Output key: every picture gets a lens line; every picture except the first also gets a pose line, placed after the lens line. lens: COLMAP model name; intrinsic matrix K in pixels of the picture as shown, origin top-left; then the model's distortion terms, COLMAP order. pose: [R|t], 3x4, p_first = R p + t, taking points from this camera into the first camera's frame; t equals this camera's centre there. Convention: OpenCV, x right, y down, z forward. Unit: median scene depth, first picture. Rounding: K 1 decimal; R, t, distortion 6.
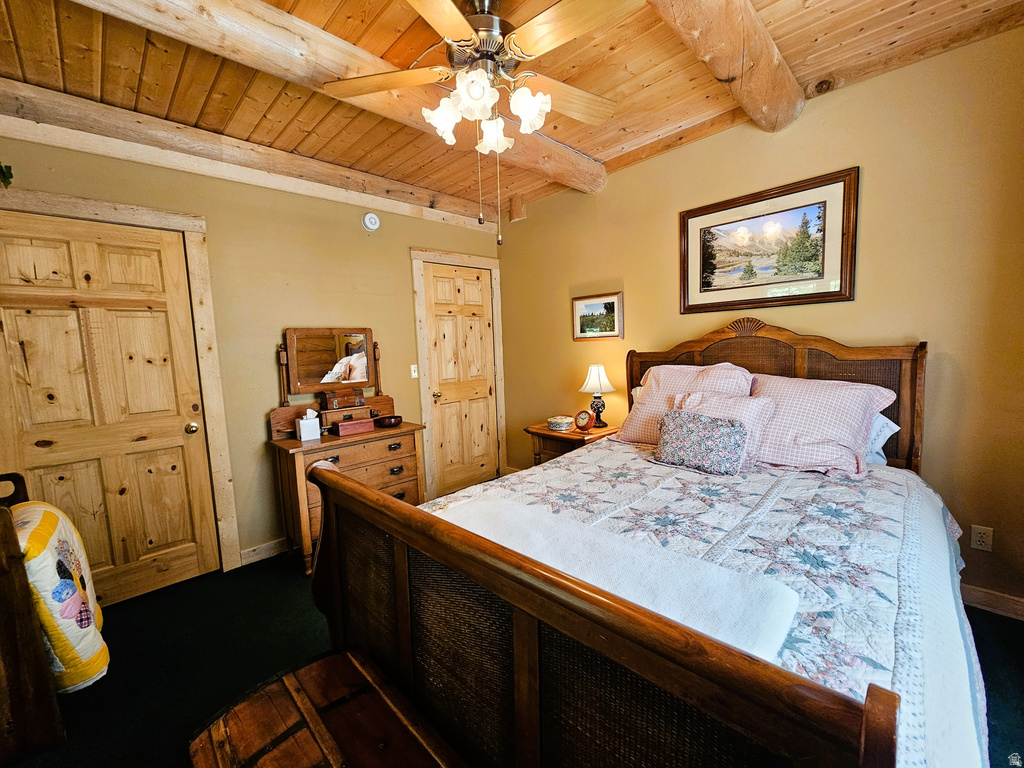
lens RADIAL K [[419.9, 0, 514.2], [0, 419.9, 388.5], [0, 0, 1]] dist [-0.004371, 0.002448]
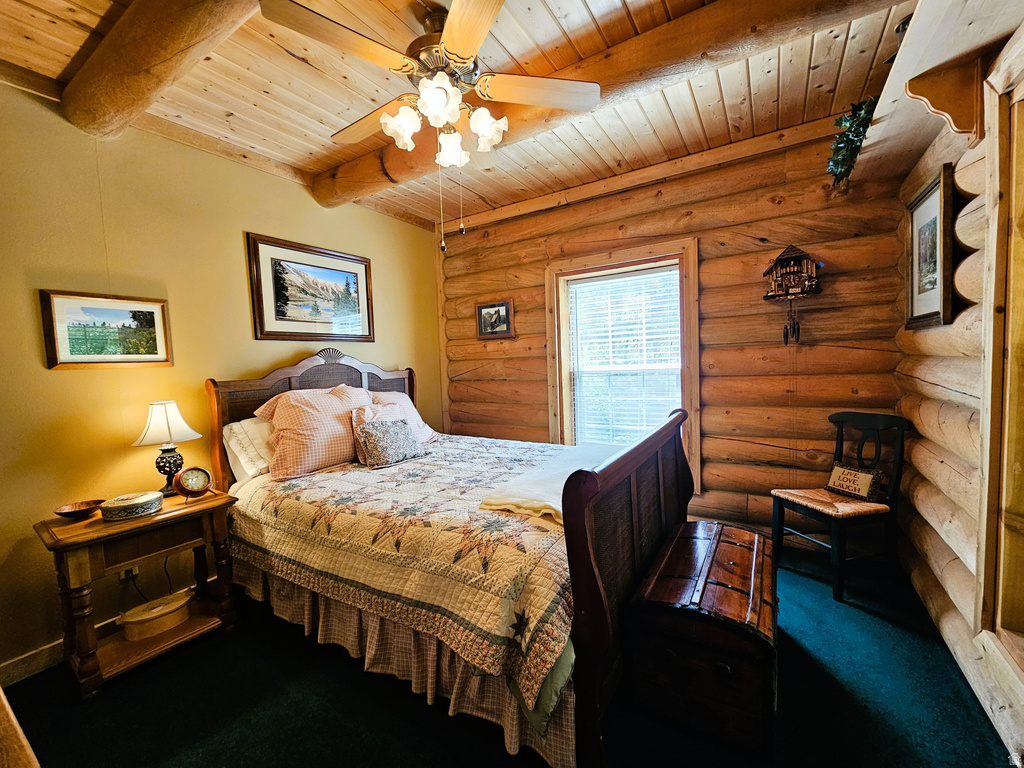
lens RADIAL K [[419.9, 0, 513.4], [0, 419.9, 381.7], [0, 0, 1]] dist [-0.004371, 0.002448]
pose [[-0.212352, 0.015155, 0.977076, -0.671819], [0.165411, 0.986008, 0.020656, -0.010984], [-0.963092, 0.166006, -0.211888, 0.710809]]
